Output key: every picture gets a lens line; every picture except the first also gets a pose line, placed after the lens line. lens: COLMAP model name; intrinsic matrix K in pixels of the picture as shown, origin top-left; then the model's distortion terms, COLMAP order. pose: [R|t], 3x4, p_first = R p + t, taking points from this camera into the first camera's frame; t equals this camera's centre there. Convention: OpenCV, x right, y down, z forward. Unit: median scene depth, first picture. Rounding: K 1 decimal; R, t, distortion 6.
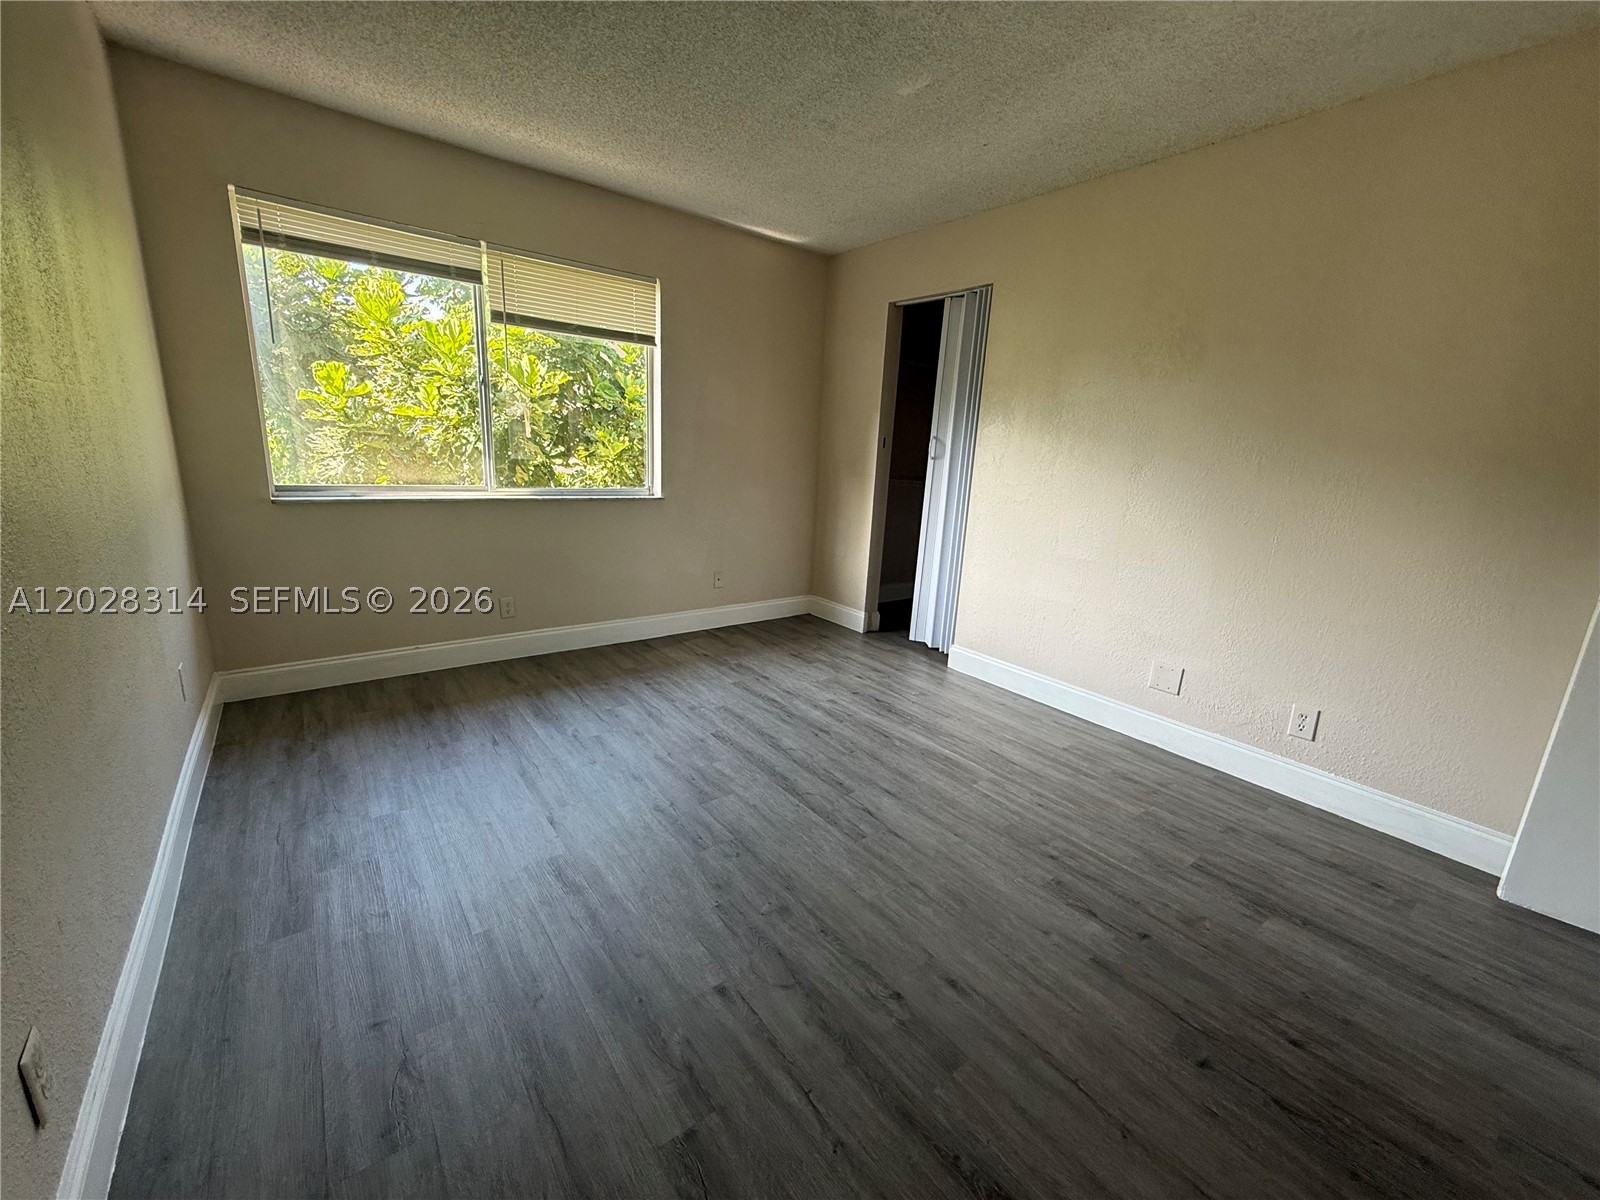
lens RADIAL K [[639.4, 0, 795.3], [0, 639.4, 599.6], [0, 0, 1]] dist [0.000151, -0.000116]
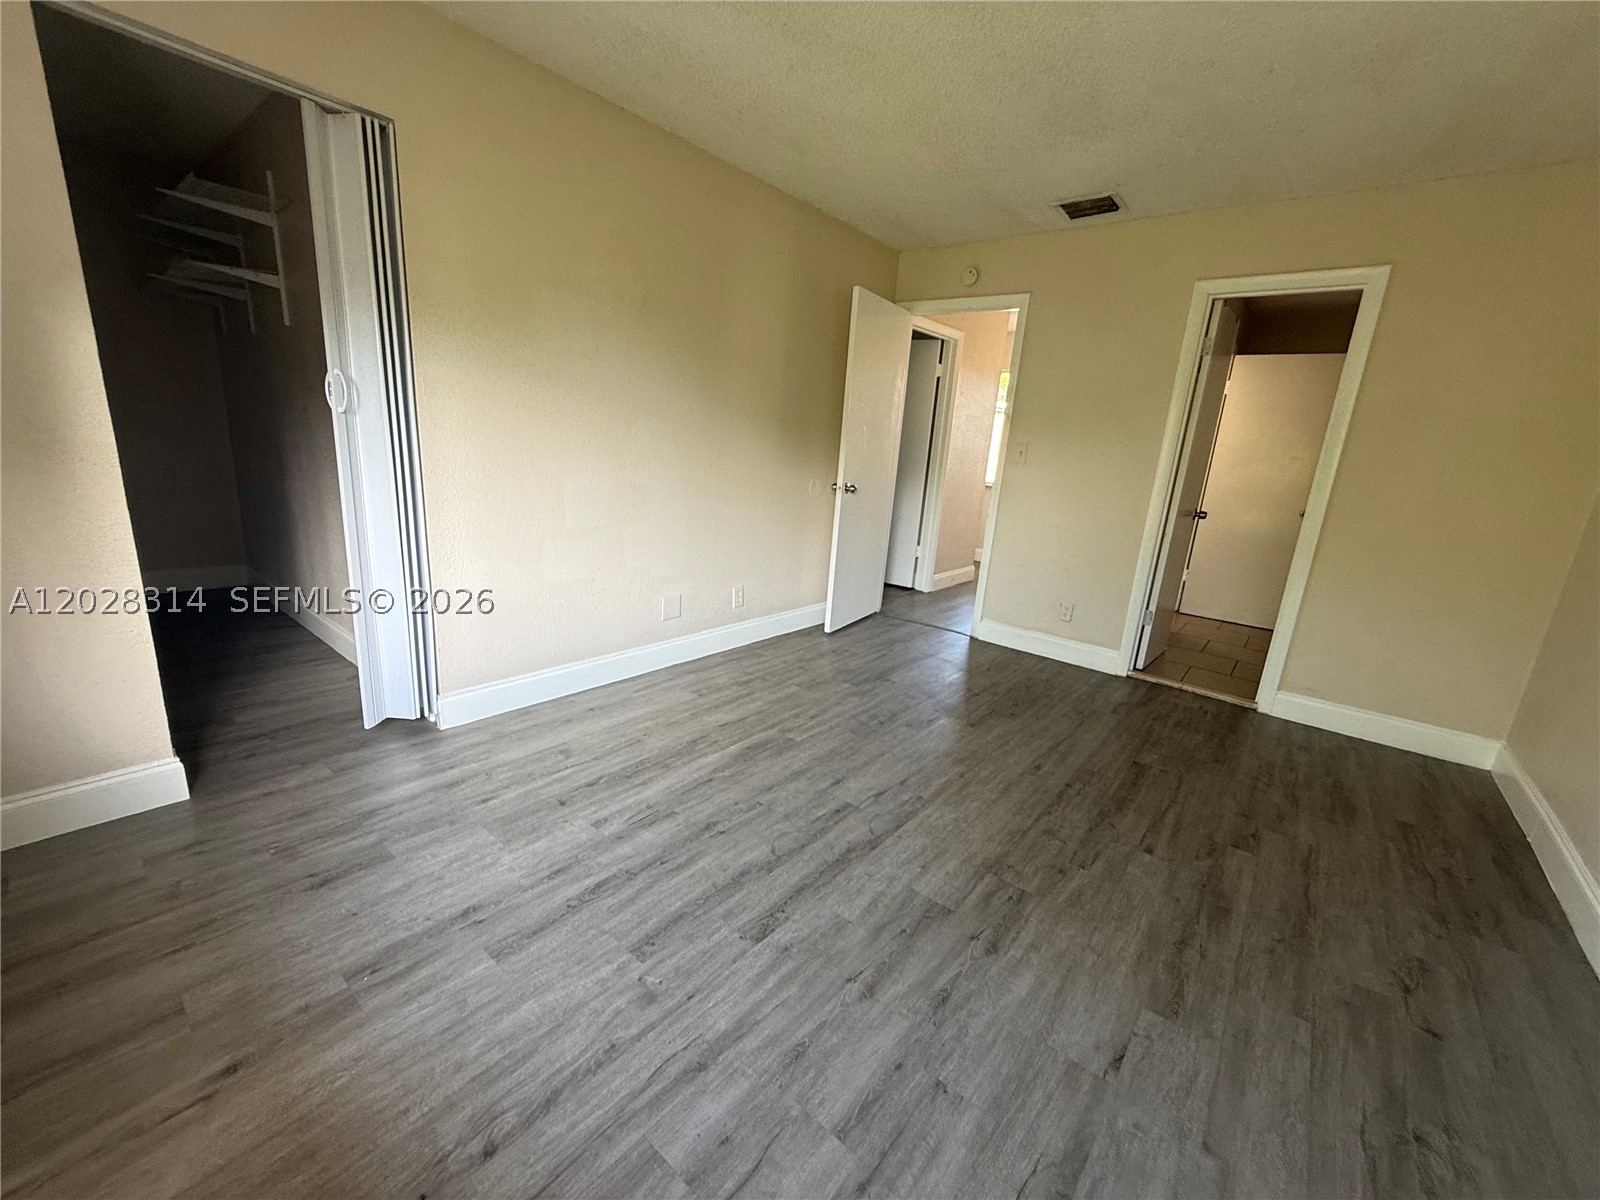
lens RADIAL K [[639.4, 0, 795.3], [0, 639.4, 599.6], [0, 0, 1]] dist [0.000151, -0.000116]
pose [[-0.222358, -0.302751, 0.926768, -0.623722], [0.148504, 0.928956, 0.339097, -0.286029], [-0.963589, 0.213029, -0.161601, 1.074987]]
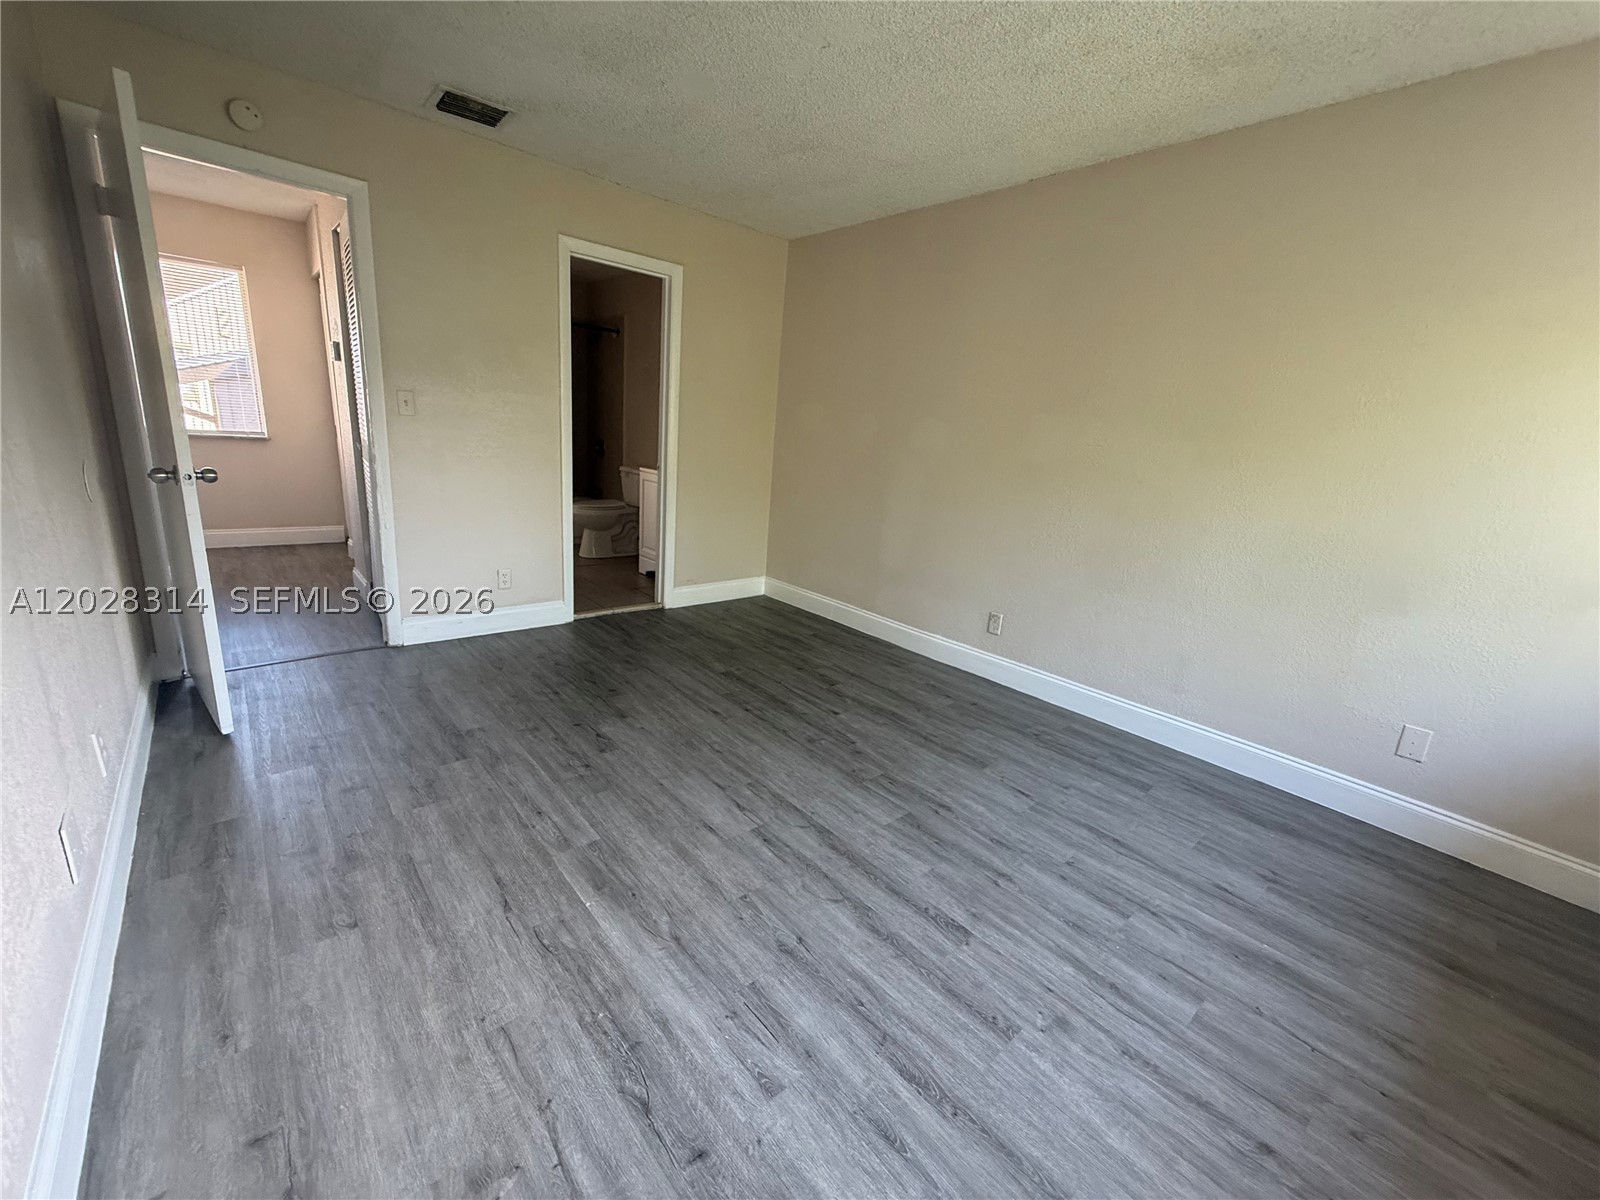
lens RADIAL K [[639.4, 0, 795.3], [0, 639.4, 599.6], [0, 0, 1]] dist [0.000151, -0.000116]
pose [[-0.989730, -0.106386, -0.095481, 0.137237], [-0.139116, 0.870472, 0.472149, -0.358485], [0.032884, 0.480583, -0.876332, 1.487724]]
